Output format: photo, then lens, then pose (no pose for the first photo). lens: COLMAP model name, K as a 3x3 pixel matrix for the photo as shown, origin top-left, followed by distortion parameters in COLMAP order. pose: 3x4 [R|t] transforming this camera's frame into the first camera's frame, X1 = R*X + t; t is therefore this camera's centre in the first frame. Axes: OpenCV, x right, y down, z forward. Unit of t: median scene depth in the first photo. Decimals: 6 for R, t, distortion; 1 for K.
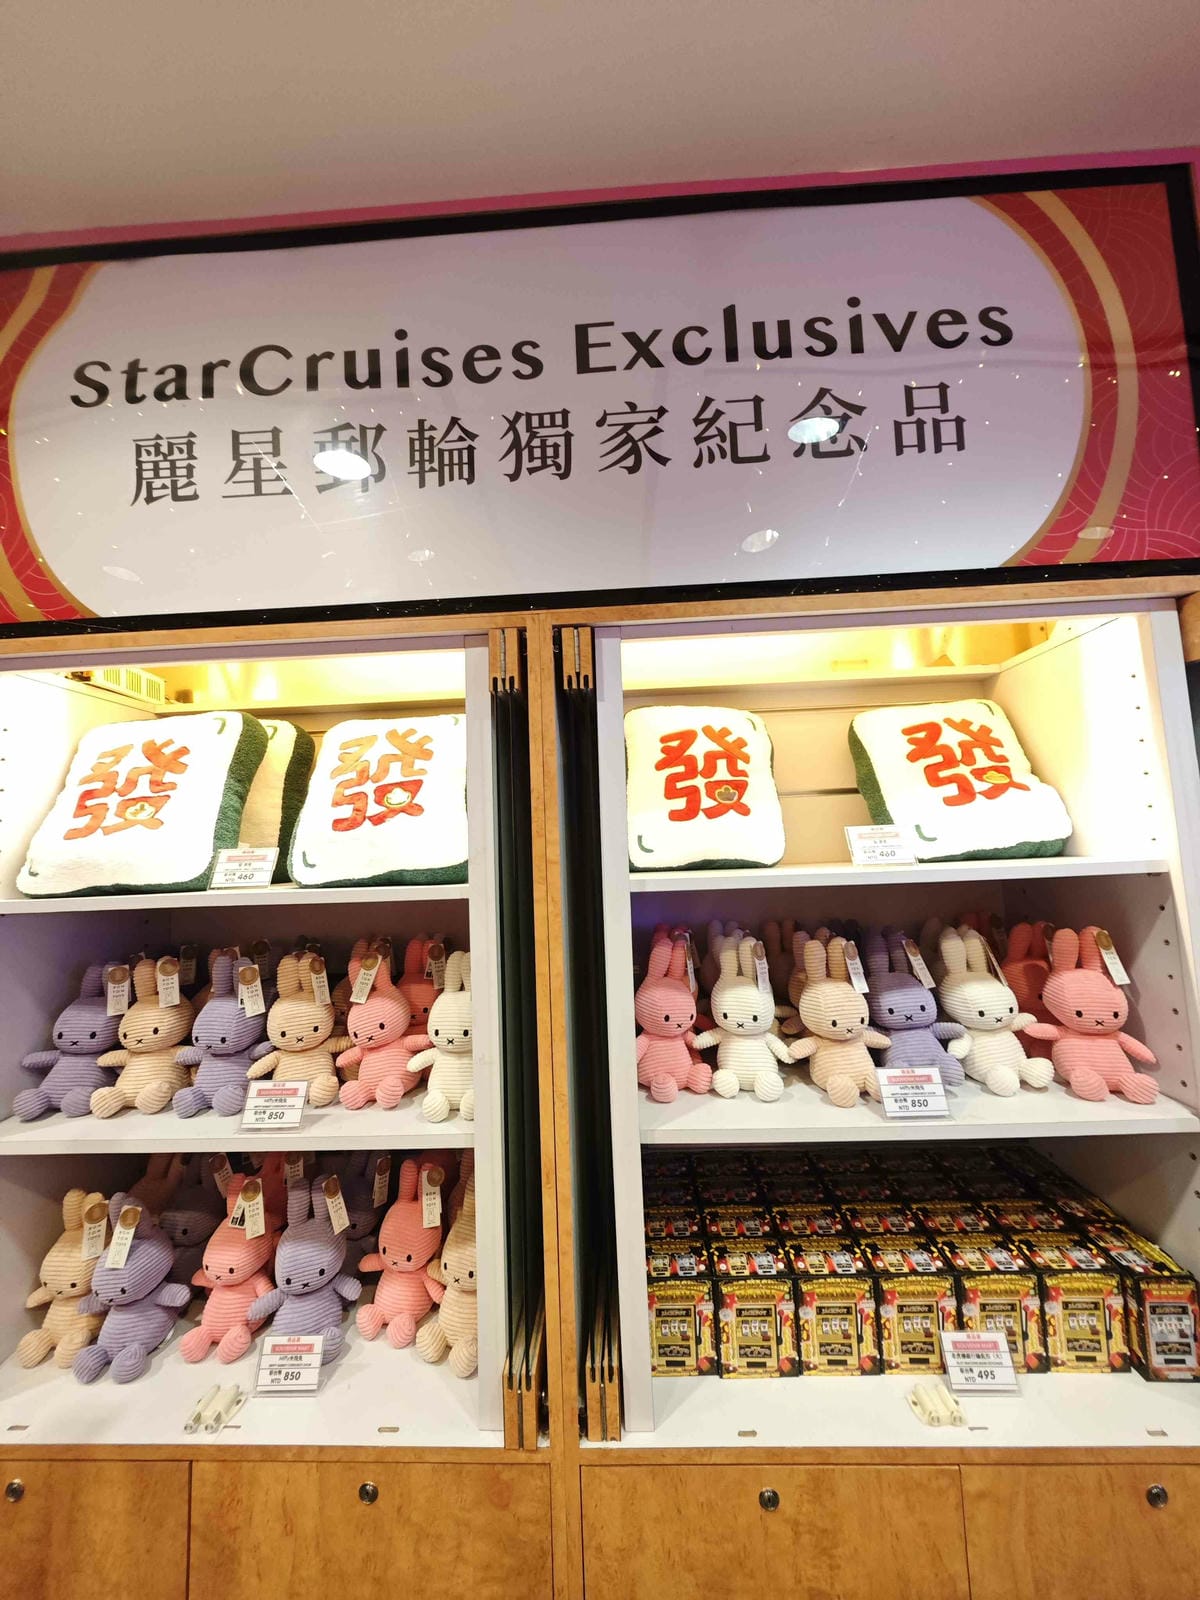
lens RADIAL K [[576.7, 0, 600.4], [0, 576.7, 805.8], [0, 0, 1]] dist [0.010633, 0.000208]
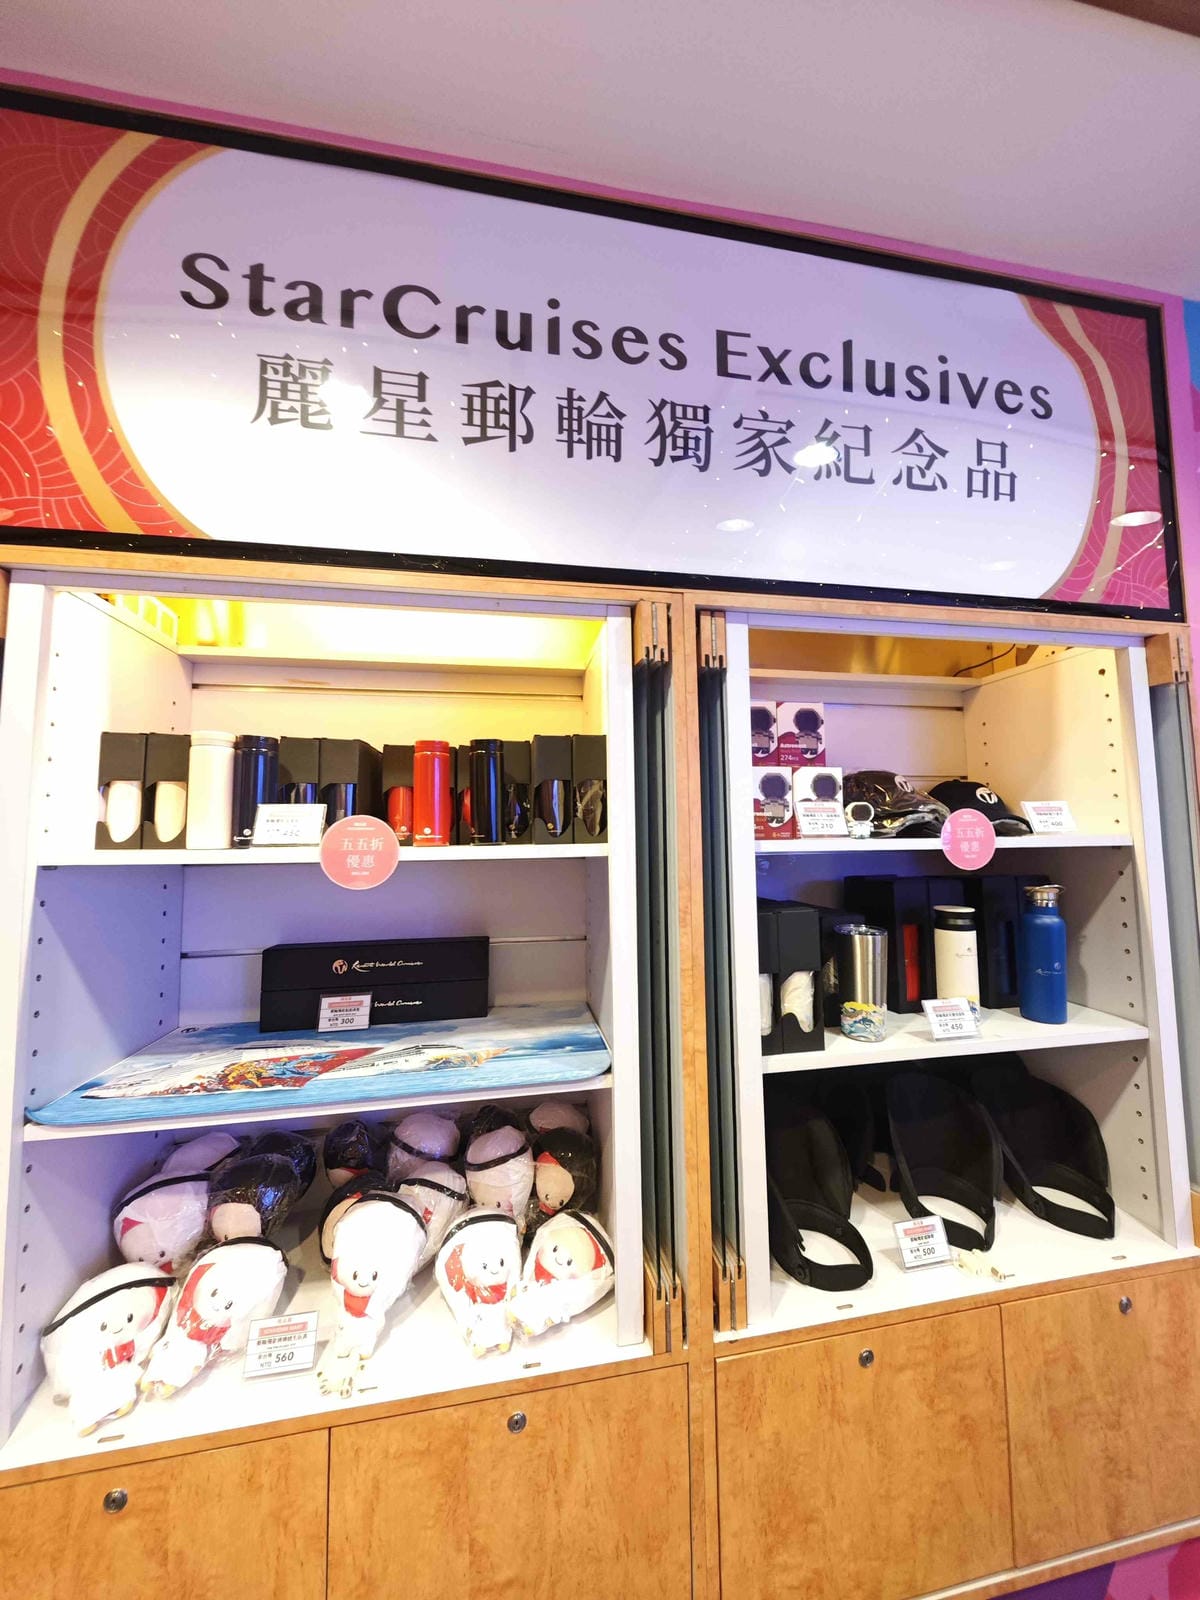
lens RADIAL K [[563.9, 0, 599.1], [0, 563.9, 794.0], [0, 0, 1]] dist [0.006813, -0.000128]
pose [[0.977008, 0.042019, 0.209022, -0.445308], [-0.045246, 0.998919, 0.010678, 0.034284], [-0.208347, -0.019890, 0.977853, -0.002308]]
